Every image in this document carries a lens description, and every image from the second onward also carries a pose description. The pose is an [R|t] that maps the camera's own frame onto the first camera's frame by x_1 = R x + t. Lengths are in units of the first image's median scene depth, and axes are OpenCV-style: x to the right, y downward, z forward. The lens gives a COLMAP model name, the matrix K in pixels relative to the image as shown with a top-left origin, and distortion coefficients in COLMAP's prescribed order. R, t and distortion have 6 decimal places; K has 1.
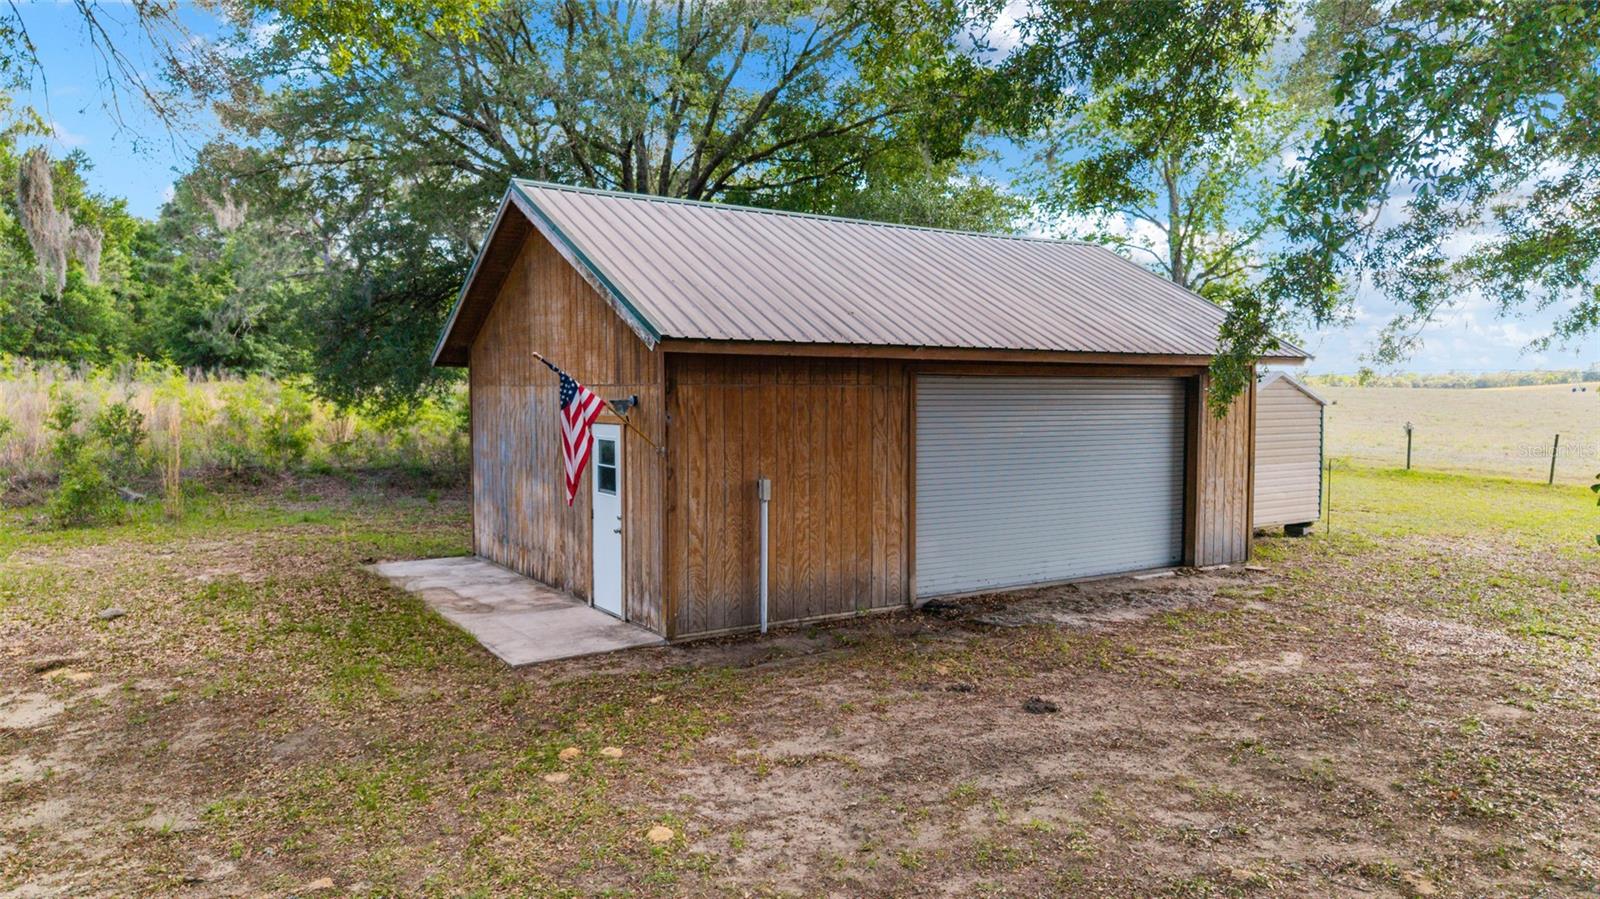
lens RADIAL K [[1071.2, 0, 789.6], [0, 1071.2, 448.0], [0, 0, 1]] dist [0.030630, -0.005358]
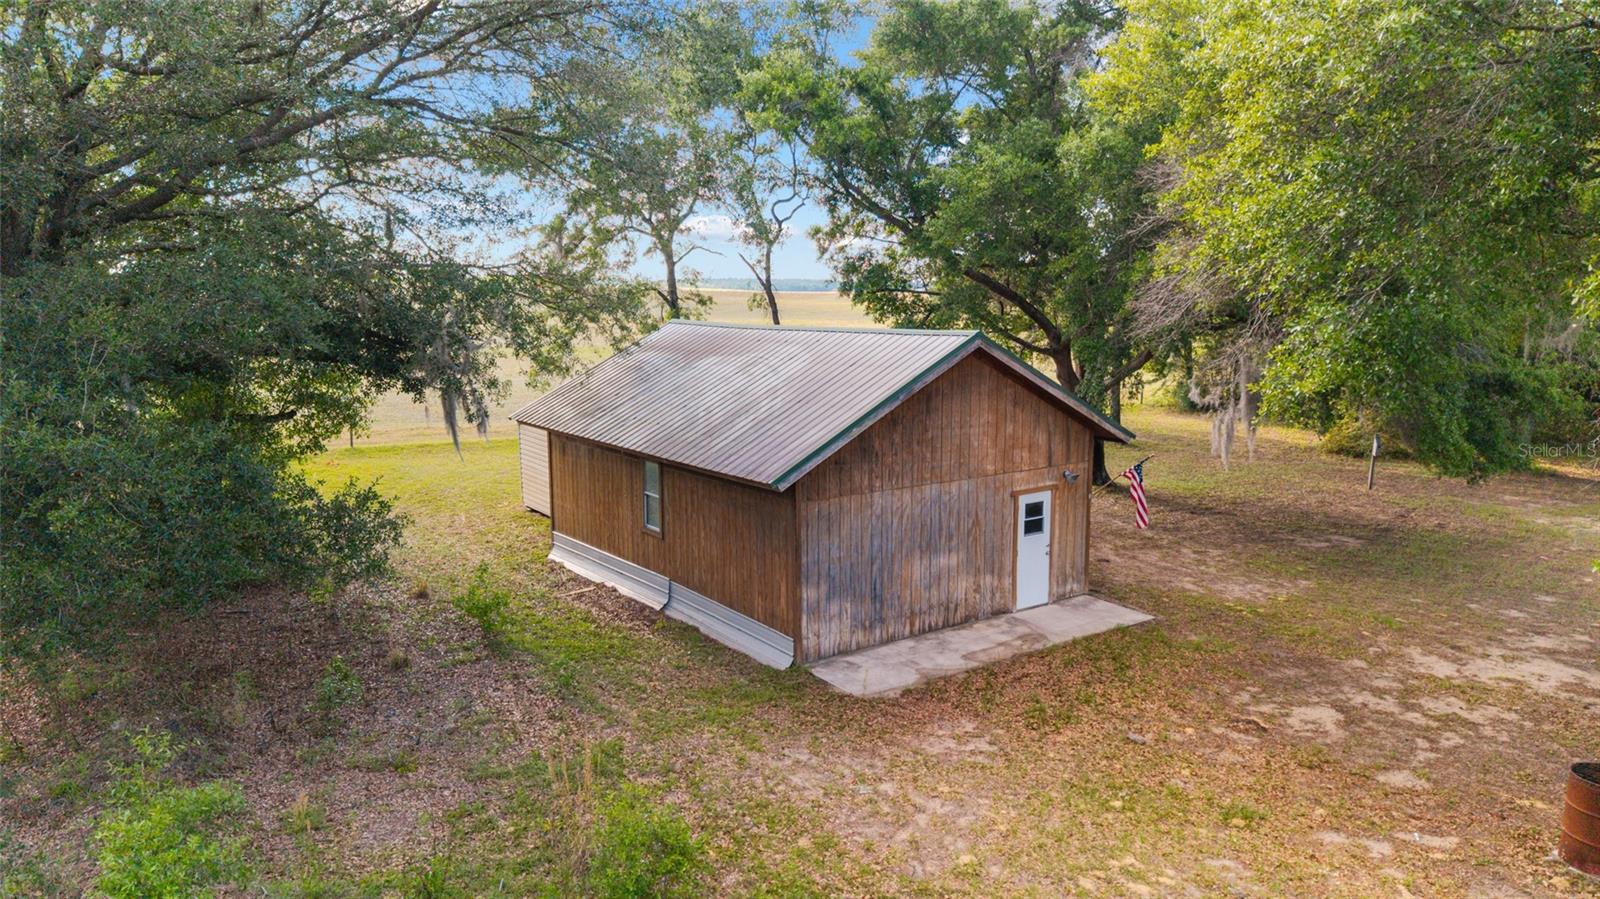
lens RADIAL K [[1071.2, 0, 789.6], [0, 1071.2, 448.0], [0, 0, 1]] dist [0.030630, -0.005358]
pose [[-0.051677, -0.138300, 0.989041, -1.858686], [0.059421, 0.988184, 0.141285, -0.361409], [-0.996894, 0.066071, -0.042848, 1.535988]]
